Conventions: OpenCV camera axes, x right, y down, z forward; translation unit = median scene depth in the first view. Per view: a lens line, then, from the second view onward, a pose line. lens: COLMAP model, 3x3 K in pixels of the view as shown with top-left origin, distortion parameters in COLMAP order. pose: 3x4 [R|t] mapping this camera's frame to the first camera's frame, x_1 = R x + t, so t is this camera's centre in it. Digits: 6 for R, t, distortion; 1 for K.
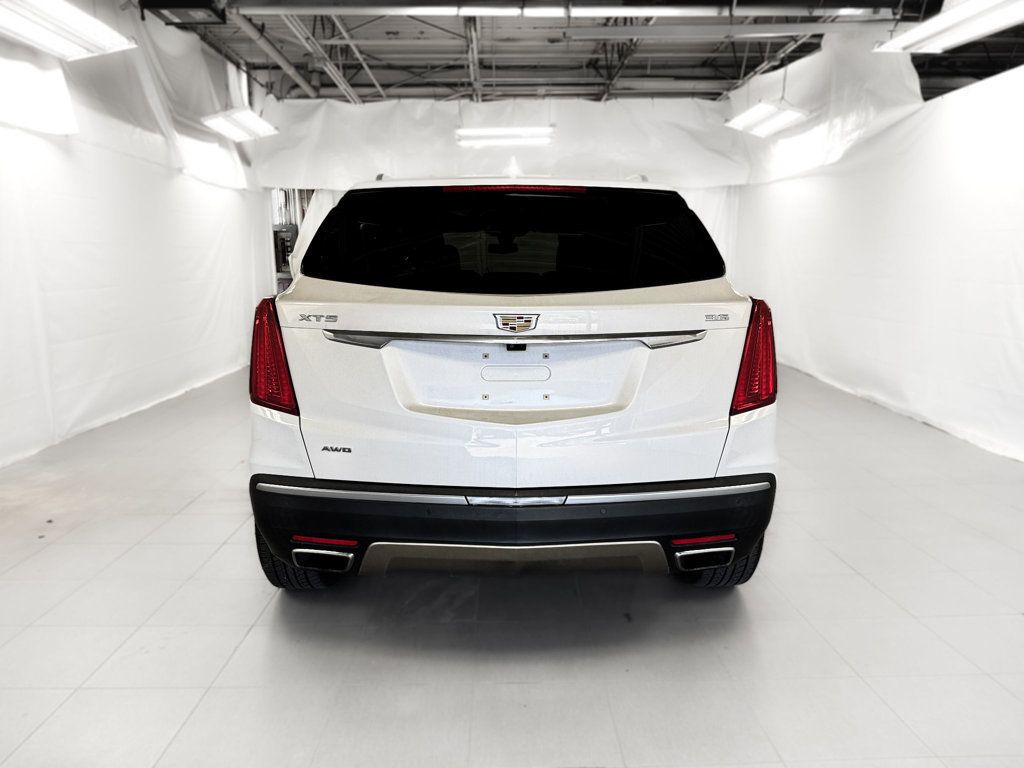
lens RADIAL K [[725.5, 0, 512.0], [0, 725.5, 384.0], [0, 0, 1]] dist [0.008911, 0.002028]
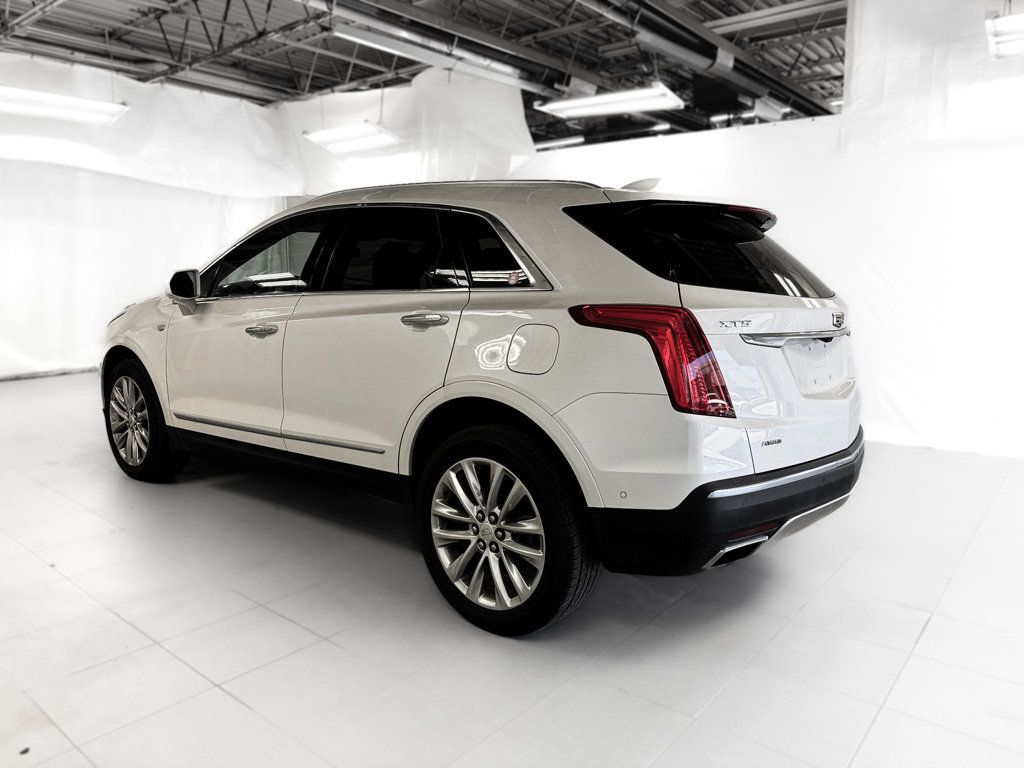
lens RADIAL K [[720.7, 0, 512.0], [0, 720.7, 384.0], [0, 0, 1]] dist [0.005403, -0.003214]
pose [[0.654829, -0.101009, 0.748996, -0.539974], [0.108523, 0.993325, 0.039080, -0.033816], [-0.747945, 0.055692, 0.661421, 0.237142]]
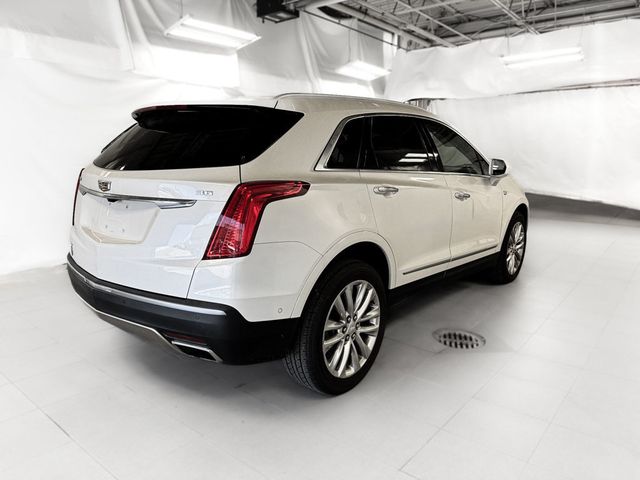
lens RADIAL K [[450.5, 0, 320.0], [0, 450.5, 240.0], [0, 0, 1]] dist [0.005403, -0.003214]
pose [[0.770787, 0.133380, -0.622975, 0.416095], [-0.114611, 0.990916, 0.070352, -0.034759], [0.626699, 0.017173, 0.779072, 0.175987]]
